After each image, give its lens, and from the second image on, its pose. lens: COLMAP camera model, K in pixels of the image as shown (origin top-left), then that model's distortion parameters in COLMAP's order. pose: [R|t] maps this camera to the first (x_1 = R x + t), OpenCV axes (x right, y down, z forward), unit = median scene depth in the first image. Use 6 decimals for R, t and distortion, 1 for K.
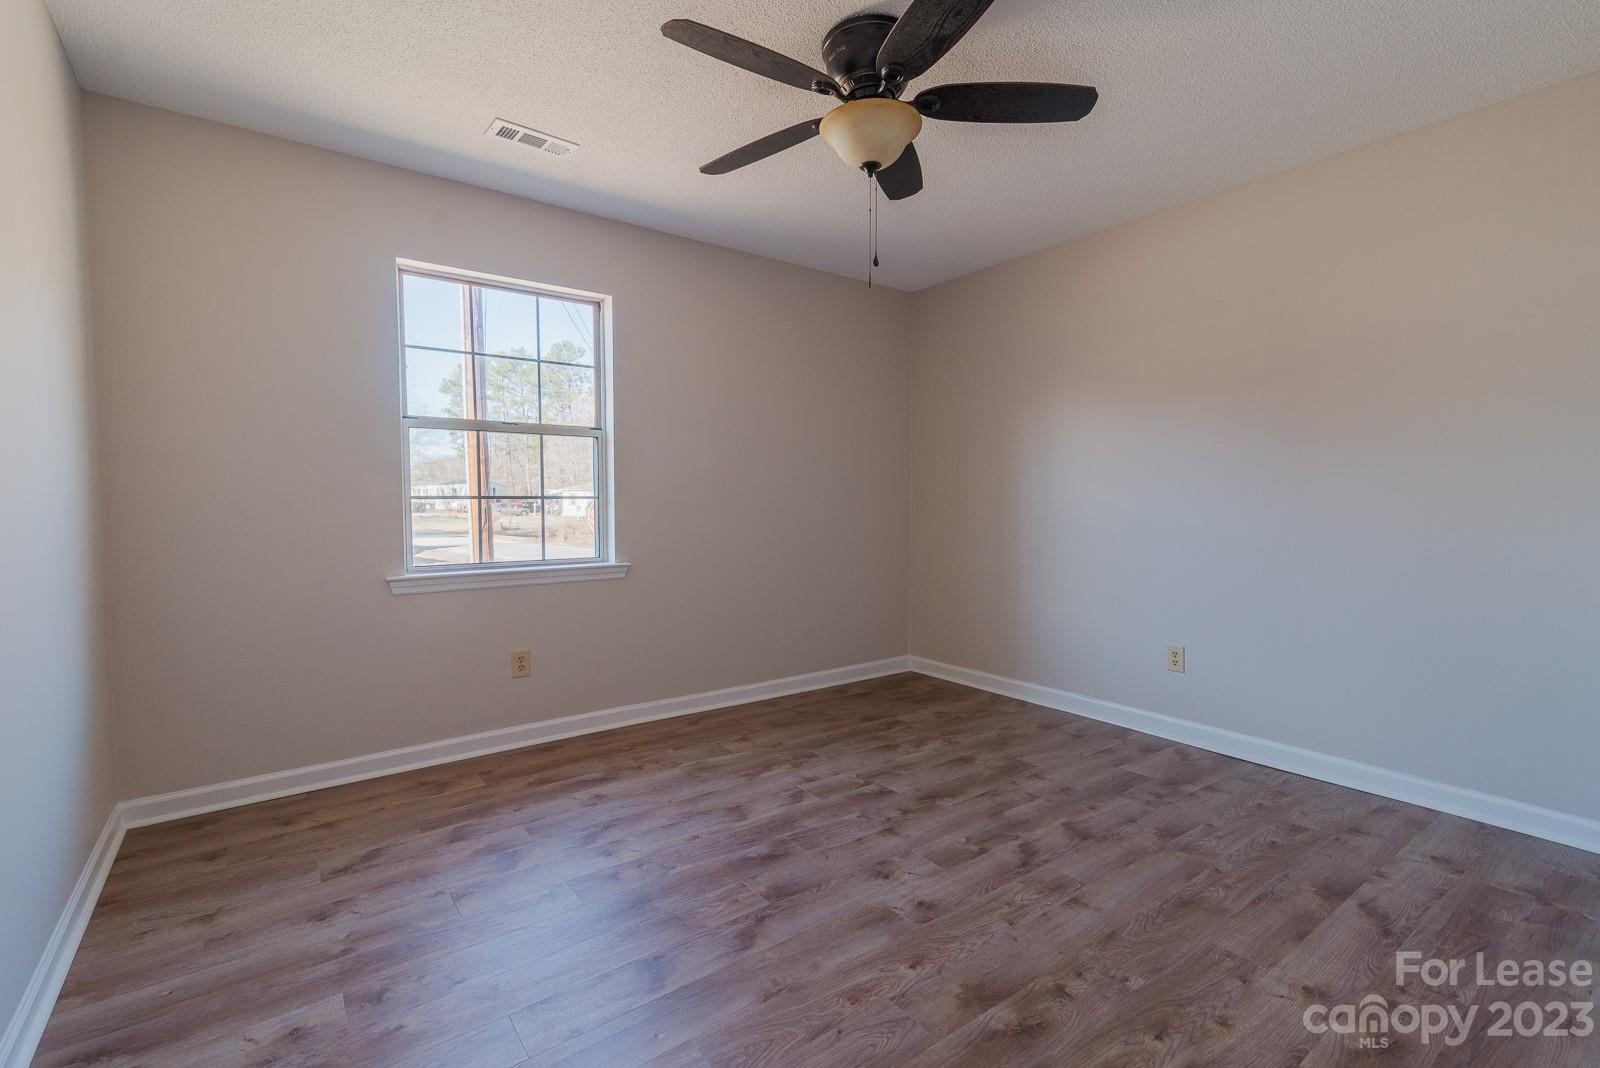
lens RADIAL K [[729.4, 0, 805.7], [0, 729.4, 533.7], [0, 0, 1]] dist [0.003401, -0.000154]
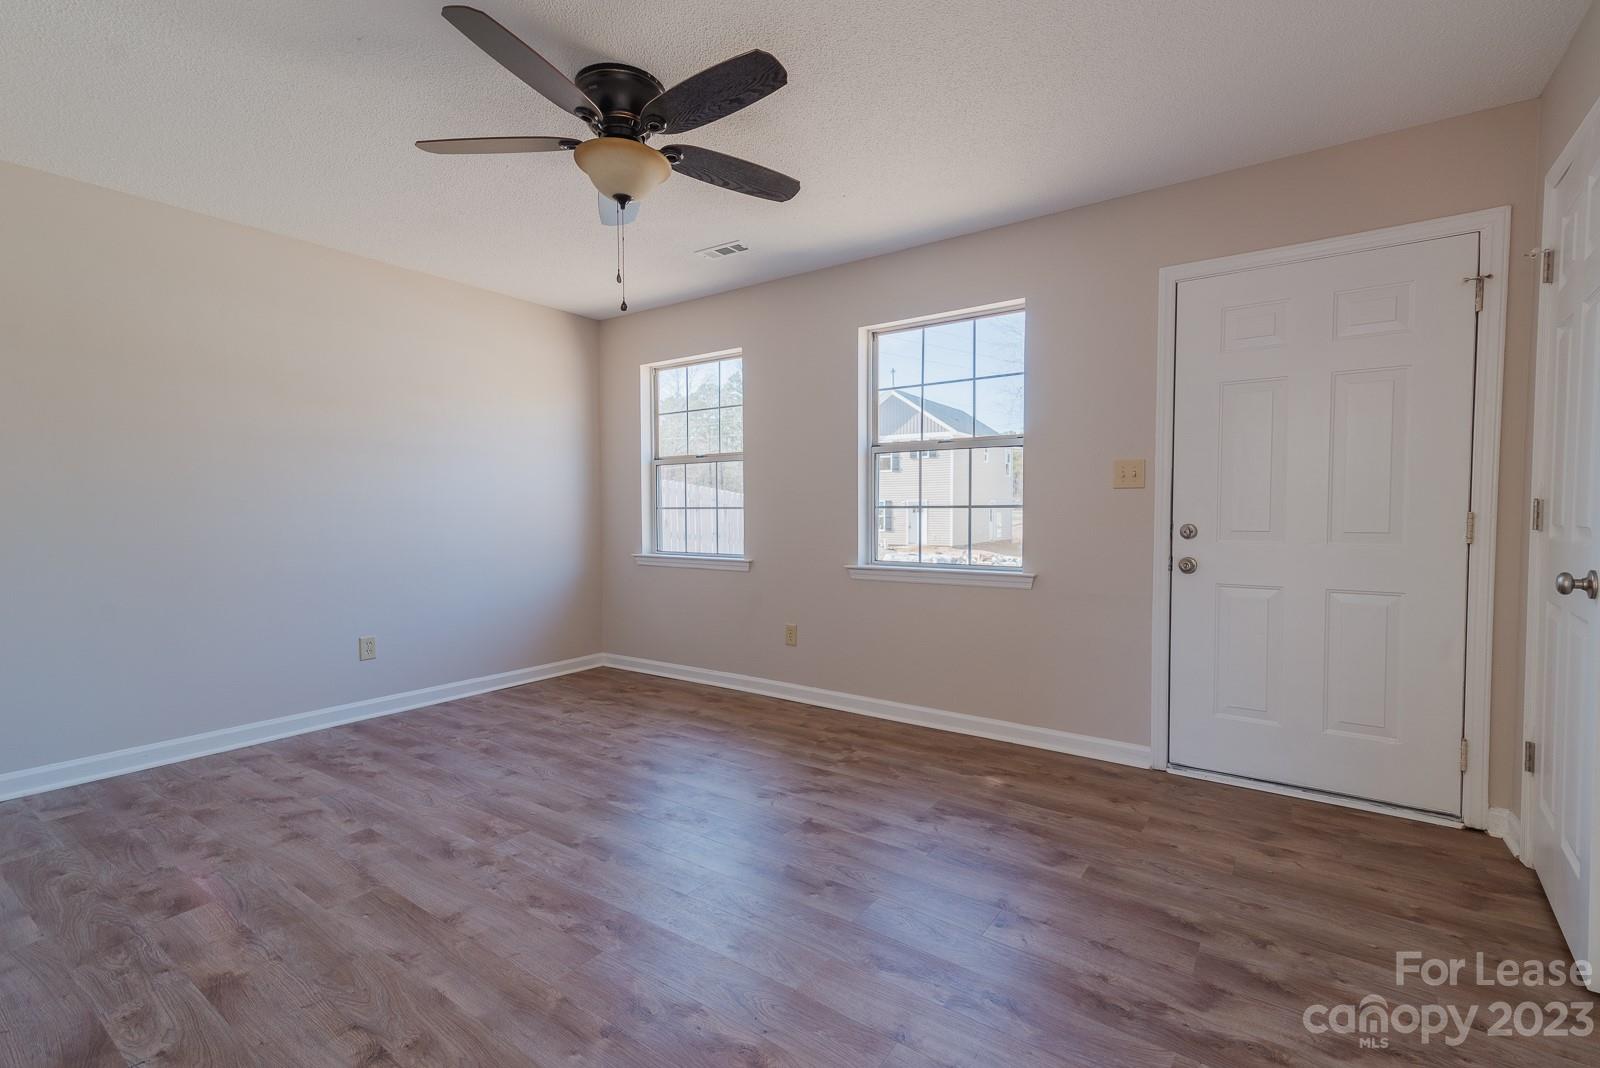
lens RADIAL K [[729.4, 0, 806.9], [0, 729.4, 535.0], [0, 0, 1]] dist [0.003401, -0.000154]
pose [[0.297715, 0.032609, -0.954098, 1.031546], [-0.039670, 0.998976, 0.021765, -0.034313], [0.953830, 0.031370, 0.298704, 0.775899]]
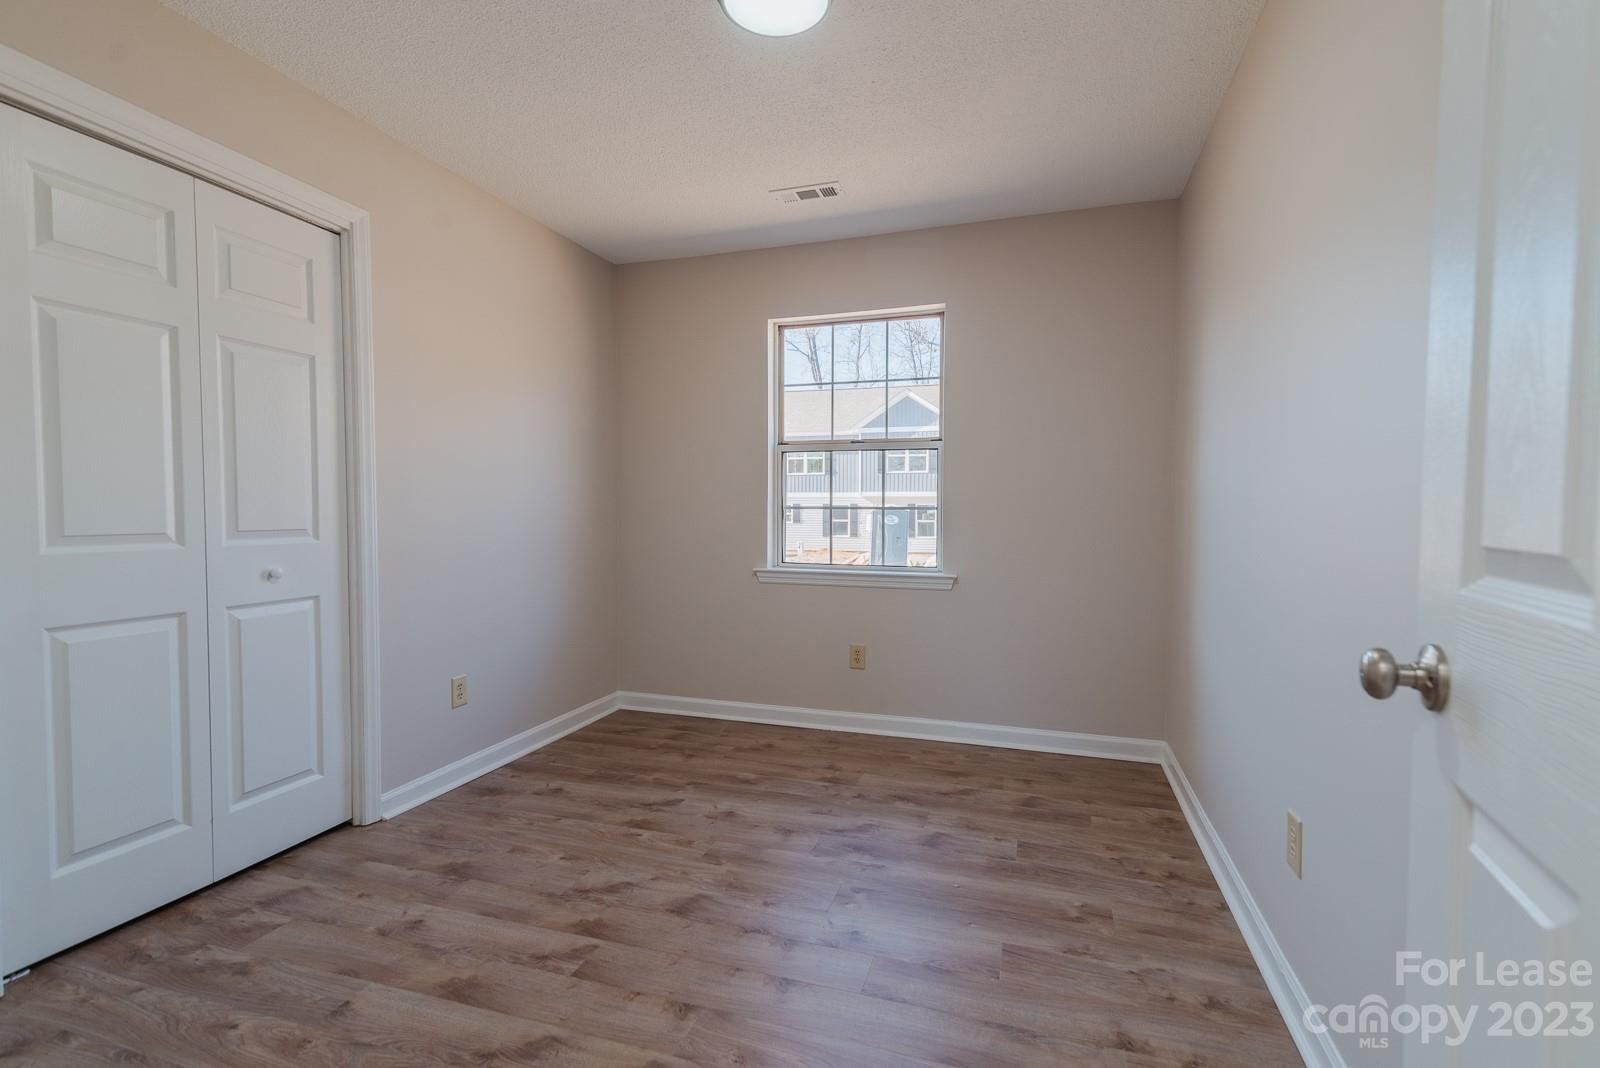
lens RADIAL K [[697.2, 0, 798.8], [0, 697.2, 535.7], [0, 0, 1]] dist [-0.003892, 0.001121]
pose [[0.568409, 0.033765, -0.822053, 0.425868], [-0.041814, 0.999052, 0.012122, -0.014854], [0.821683, 0.027483, 0.569282, 0.320095]]
